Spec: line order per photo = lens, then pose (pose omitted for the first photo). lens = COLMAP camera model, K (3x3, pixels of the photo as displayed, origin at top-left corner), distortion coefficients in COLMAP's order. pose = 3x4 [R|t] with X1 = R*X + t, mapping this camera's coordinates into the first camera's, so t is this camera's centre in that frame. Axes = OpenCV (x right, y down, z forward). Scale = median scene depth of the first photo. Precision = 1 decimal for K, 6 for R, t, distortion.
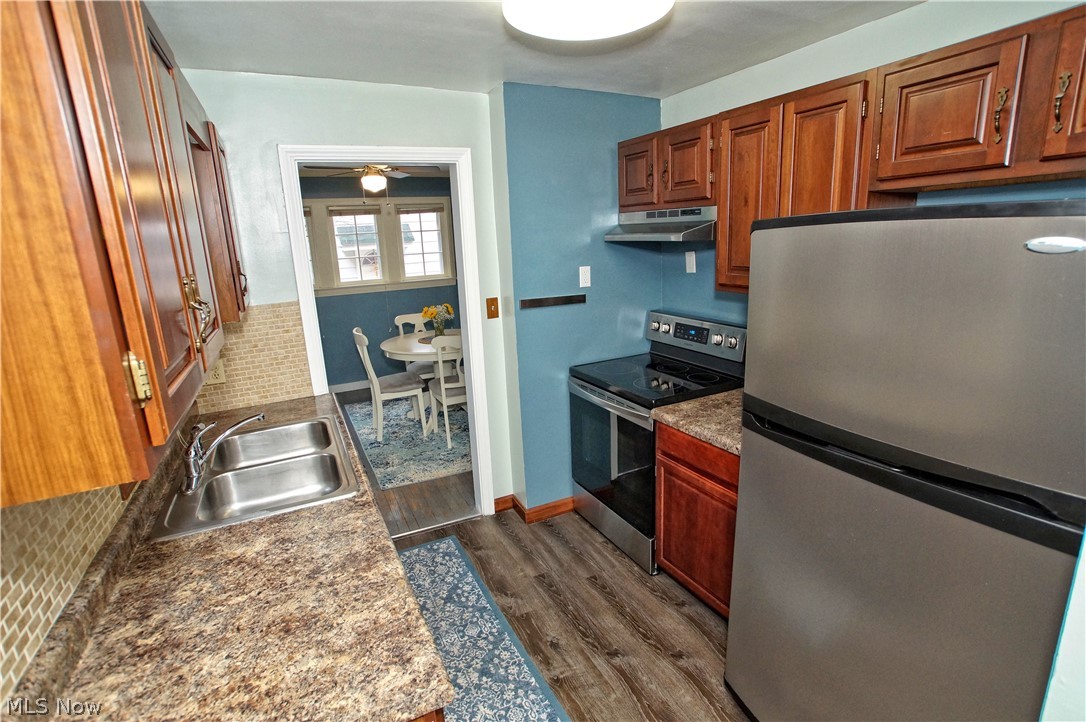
lens RADIAL K [[523.3, 0, 548.6], [0, 523.3, 351.4], [0, 0, 1]] dist [-0.087661, 0.035793]
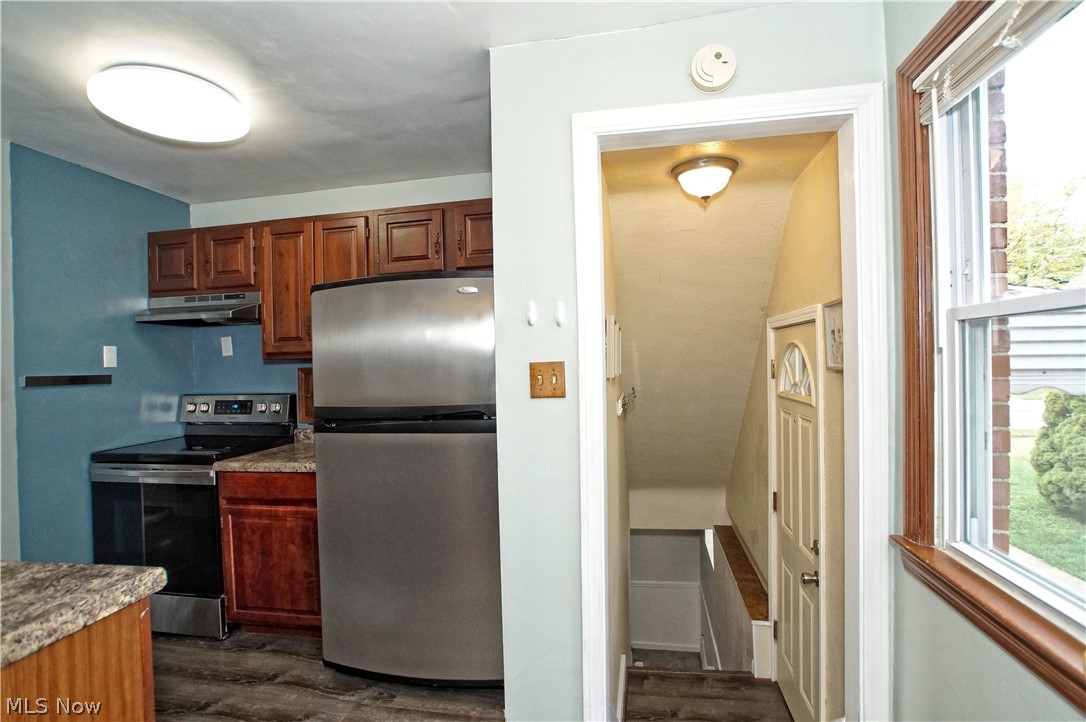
lens RADIAL K [[528.7, 0, 543.0], [0, 528.7, 361.0], [0, 0, 1]] dist [-0.001282, 0.000104]
pose [[0.610078, 0.019693, 0.792097, -0.261983], [0.190554, 0.966704, -0.170800, 0.224976], [-0.769086, 0.255139, 0.586012, -0.233821]]
